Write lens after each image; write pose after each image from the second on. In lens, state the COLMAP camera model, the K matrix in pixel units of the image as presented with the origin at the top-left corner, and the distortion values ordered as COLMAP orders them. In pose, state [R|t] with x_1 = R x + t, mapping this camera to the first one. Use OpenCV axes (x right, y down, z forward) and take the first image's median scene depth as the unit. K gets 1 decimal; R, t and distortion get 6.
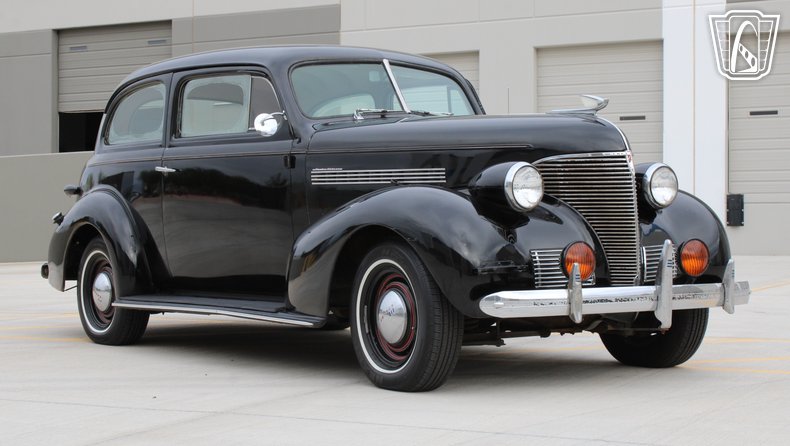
lens RADIAL K [[1428.9, 0, 395.0], [0, 1428.9, 223.0], [0, 0, 1]] dist [-0.033595, -0.003178]
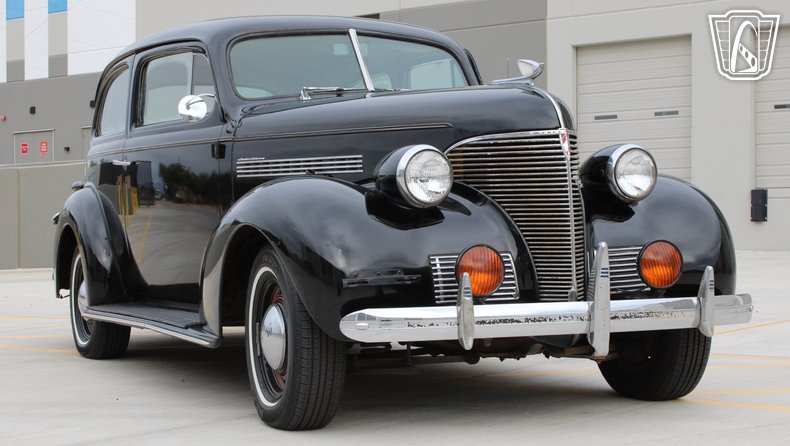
lens RADIAL K [[1428.9, 0, 395.0], [0, 1428.9, 223.0], [0, 0, 1]] dist [-0.033595, -0.003178]
pose [[0.980243, -0.006604, -0.197687, 0.214735], [0.006996, 0.999975, 0.001282, -0.000321], [0.197673, -0.002640, 0.980264, 0.201000]]
